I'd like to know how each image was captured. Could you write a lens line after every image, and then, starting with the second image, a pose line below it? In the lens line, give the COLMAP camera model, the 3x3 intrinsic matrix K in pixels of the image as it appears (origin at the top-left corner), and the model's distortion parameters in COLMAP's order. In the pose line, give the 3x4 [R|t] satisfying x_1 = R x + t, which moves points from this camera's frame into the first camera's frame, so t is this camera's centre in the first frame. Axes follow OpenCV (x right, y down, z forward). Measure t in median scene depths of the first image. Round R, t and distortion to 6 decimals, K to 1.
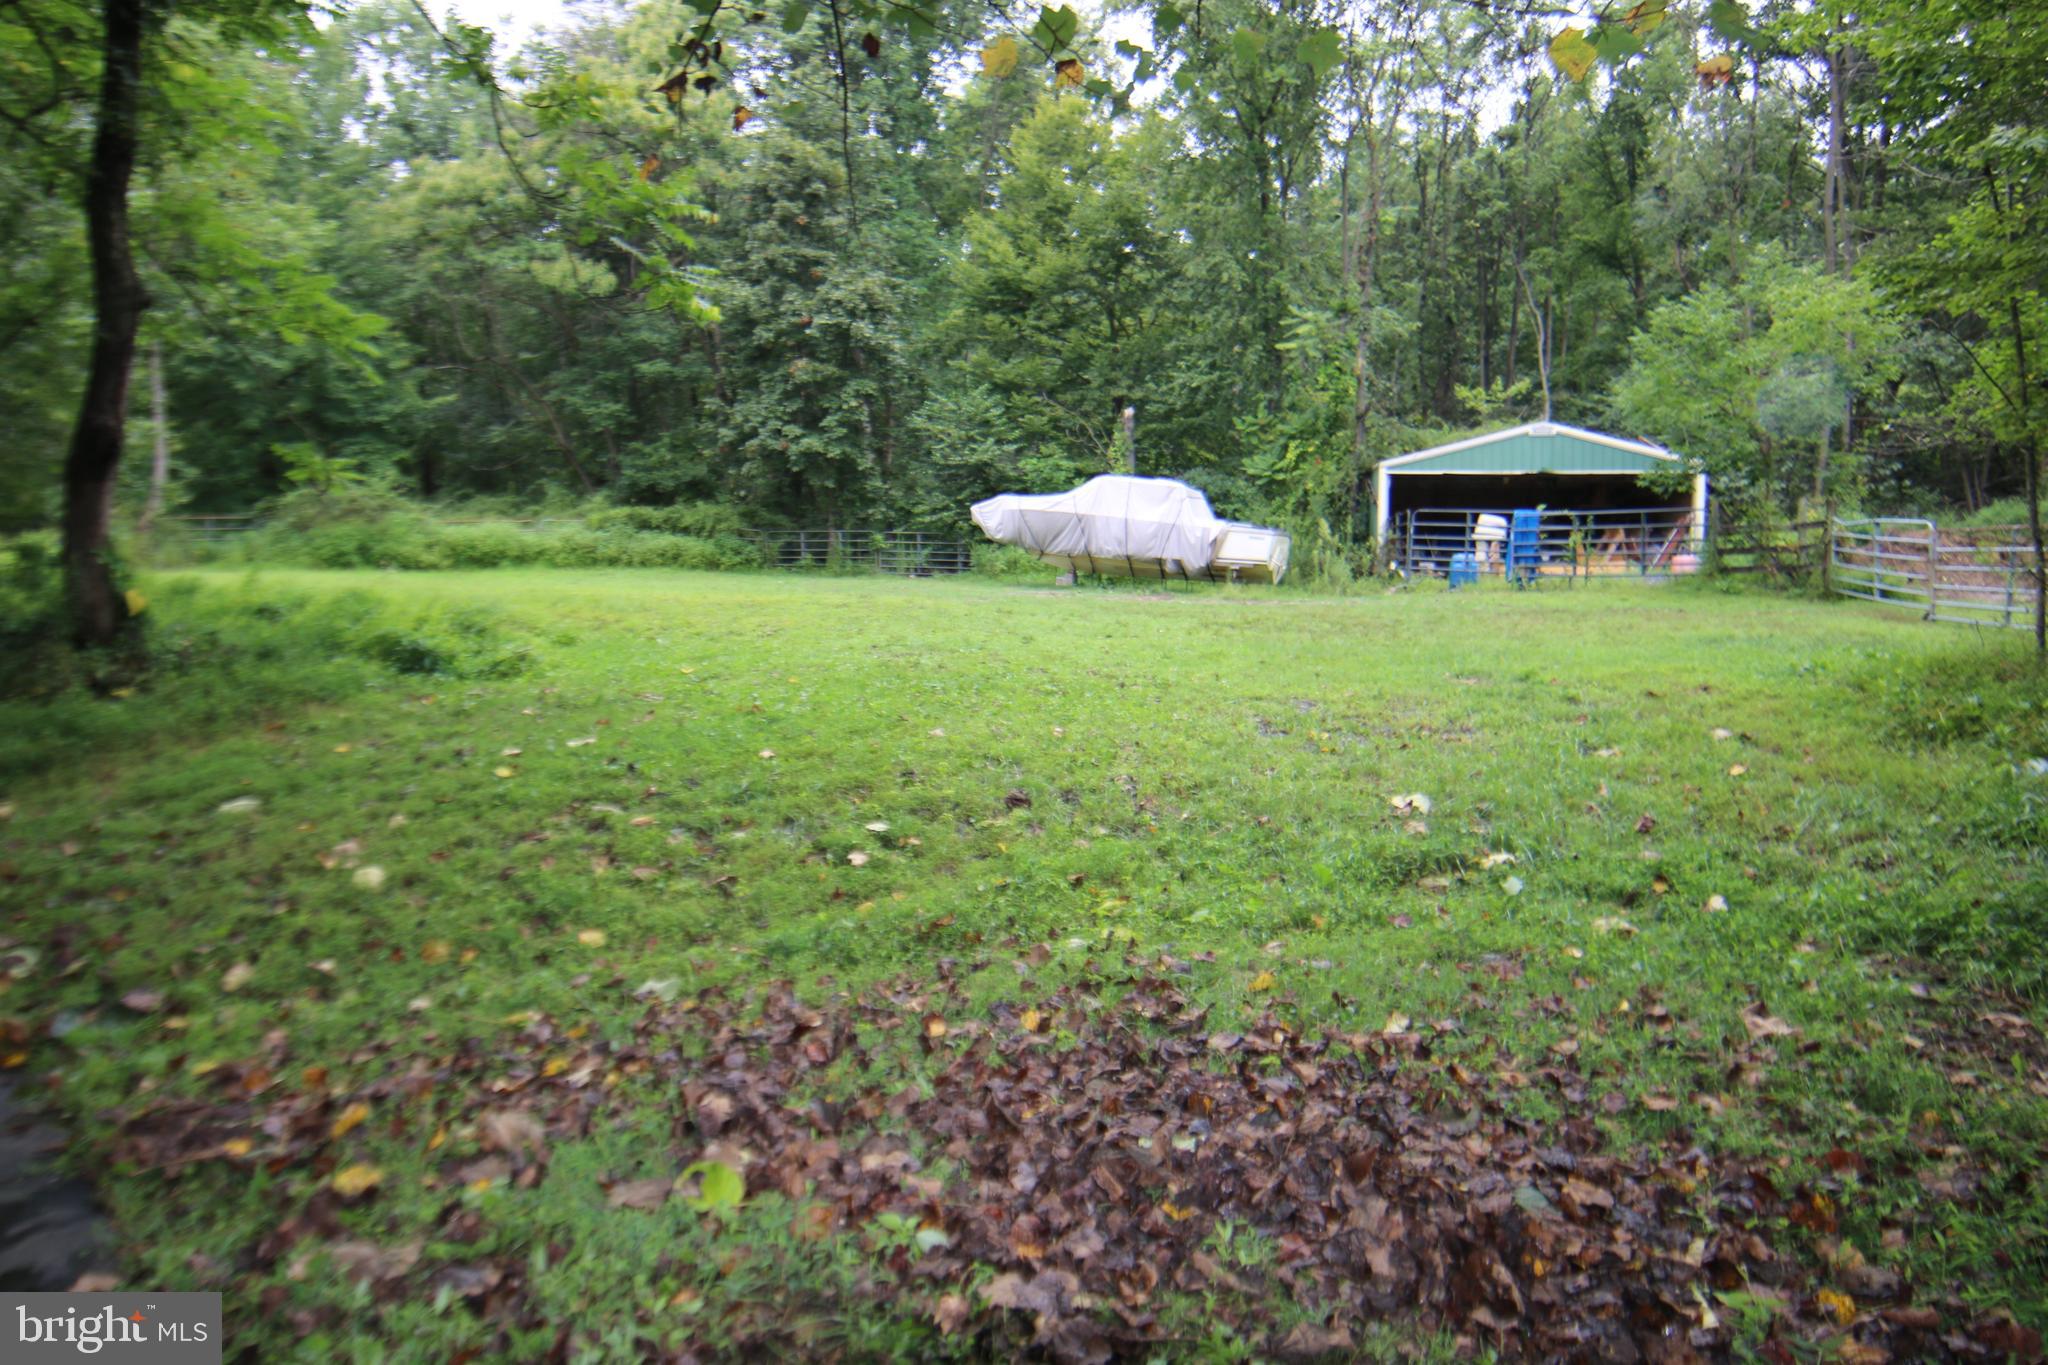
lens RADIAL K [[1294.8, 0, 1024.0], [0, 1294.8, 682.5], [0, 0, 1]] dist [-0.015556, 0.005241]
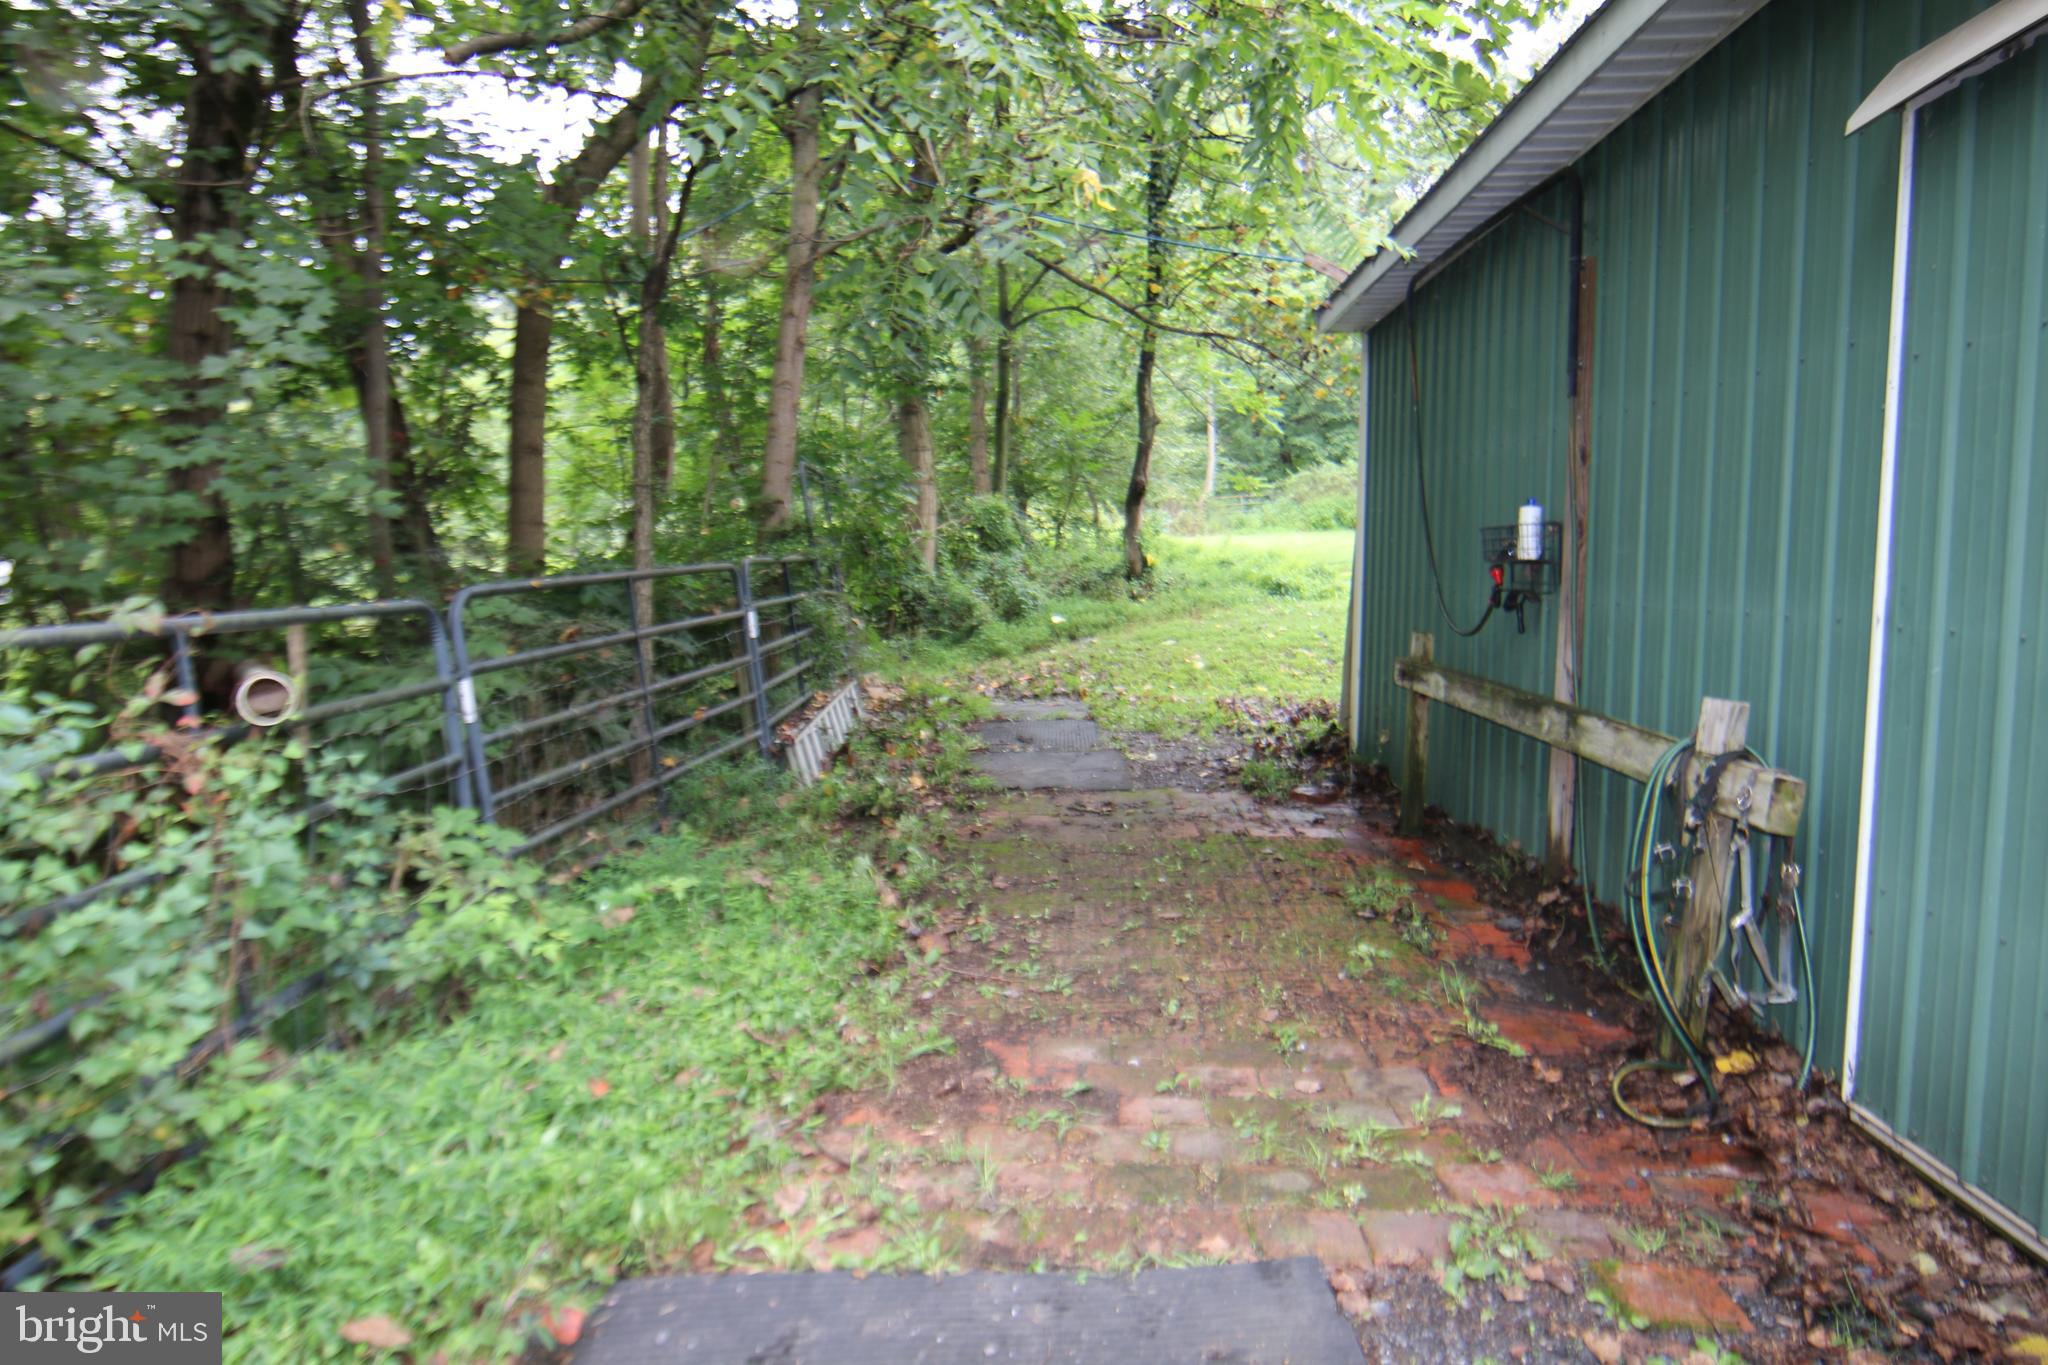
lens RADIAL K [[1294.8, 0, 1024.0], [0, 1294.8, 682.5], [0, 0, 1]] dist [-0.015556, 0.005241]
pose [[0.725085, 0.057544, -0.686251, 0.166042], [-0.030476, 0.998208, 0.051502, 0.009813], [0.687984, -0.016429, 0.725539, -0.183504]]
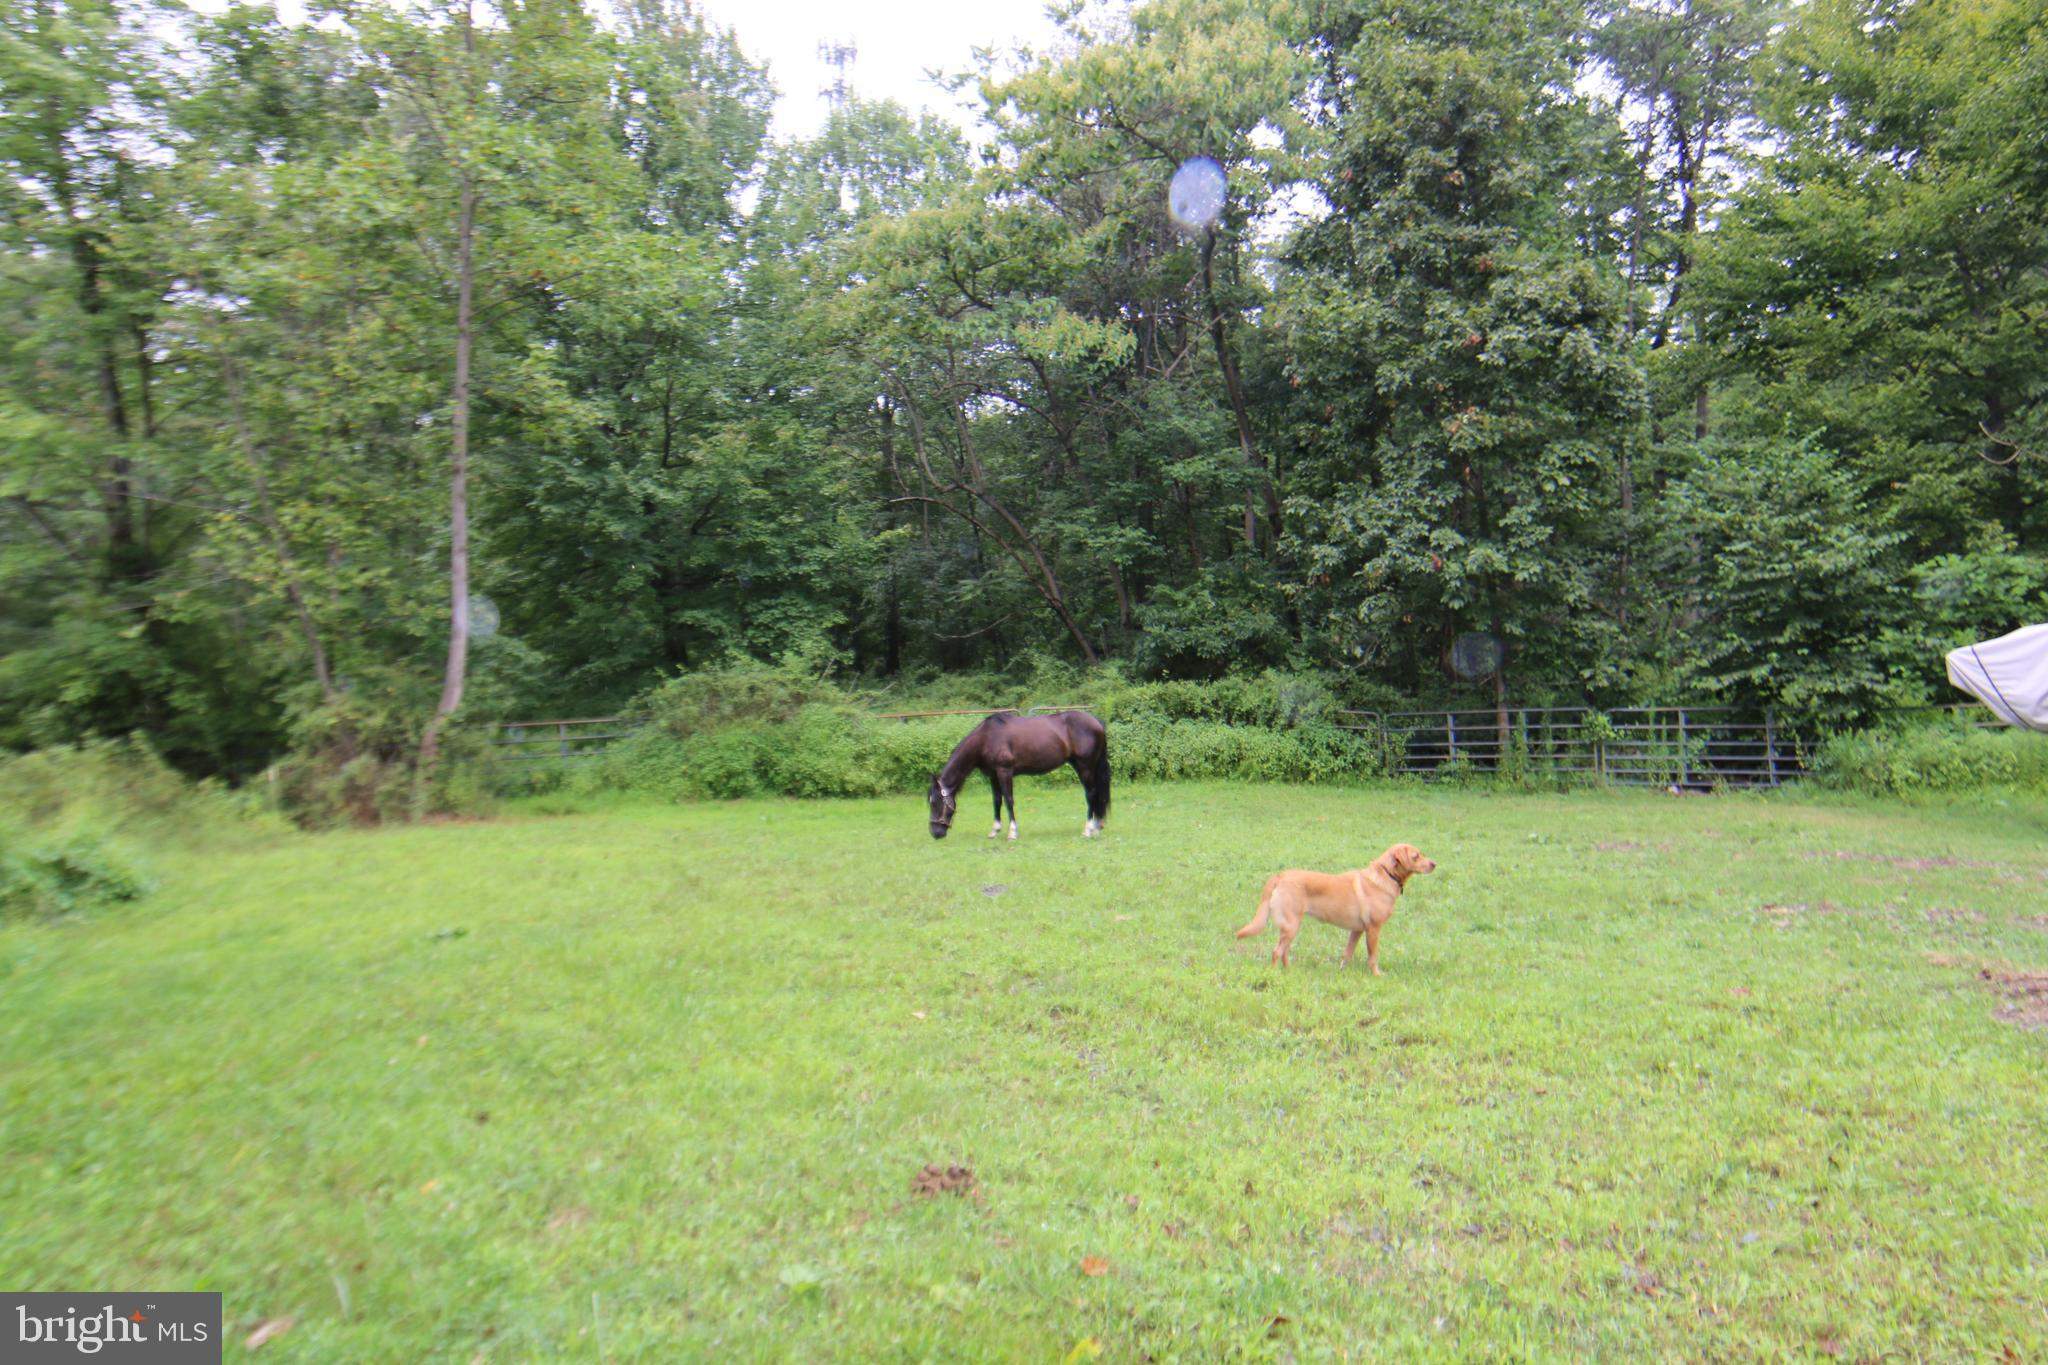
lens RADIAL K [[1294.8, 0, 1024.0], [0, 1294.8, 682.5], [0, 0, 1]] dist [-0.015556, 0.005241]
pose [[0.937947, -0.039996, -0.344463, -0.157816], [-0.005142, 0.991613, -0.129139, -0.057118], [0.346740, 0.122897, 0.929875, 0.410552]]
